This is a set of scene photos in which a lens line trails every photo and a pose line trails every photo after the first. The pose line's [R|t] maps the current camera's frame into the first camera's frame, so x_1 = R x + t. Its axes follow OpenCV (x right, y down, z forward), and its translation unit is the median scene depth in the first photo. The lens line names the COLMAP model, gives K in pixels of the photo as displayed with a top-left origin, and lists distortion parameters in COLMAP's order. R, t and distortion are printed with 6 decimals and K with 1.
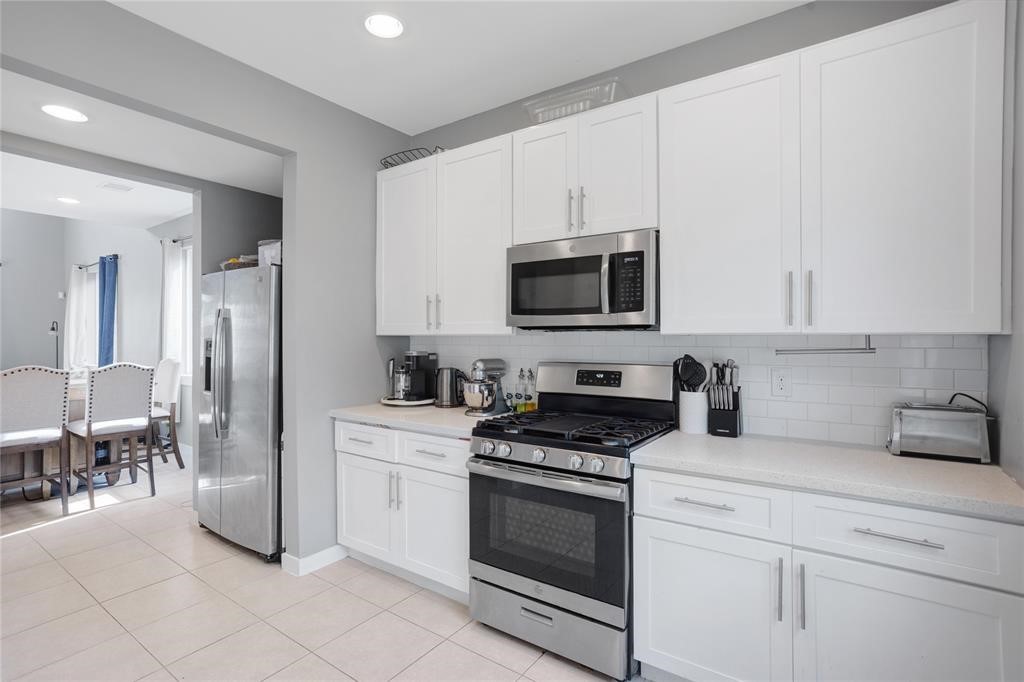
lens RADIAL K [[496.5, 0, 508.3], [0, 496.5, 337.0], [0, 0, 1]] dist [-0.034896, 0.014742]
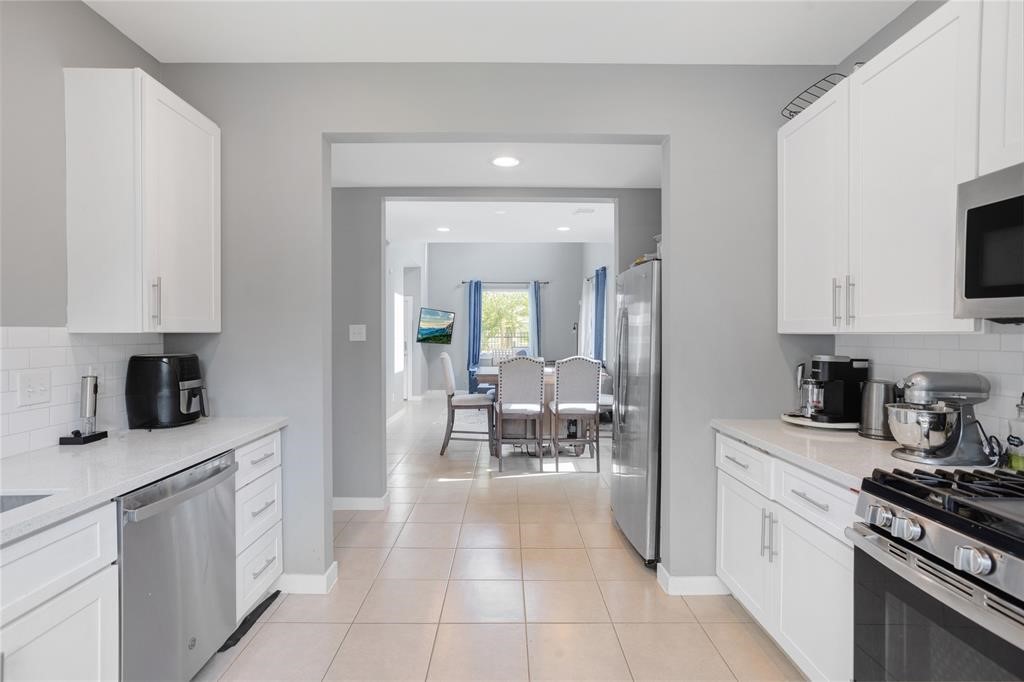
lens RADIAL K [[496.5, 0, 493.2], [0, 496.5, 336.9], [0, 0, 1]] dist [-0.034896, 0.014742]
pose [[0.572068, 0.006068, -0.820184, 0.125293], [-0.003339, 0.999982, 0.005069, -0.000783], [0.820199, -0.000161, 0.572078, 0.178020]]
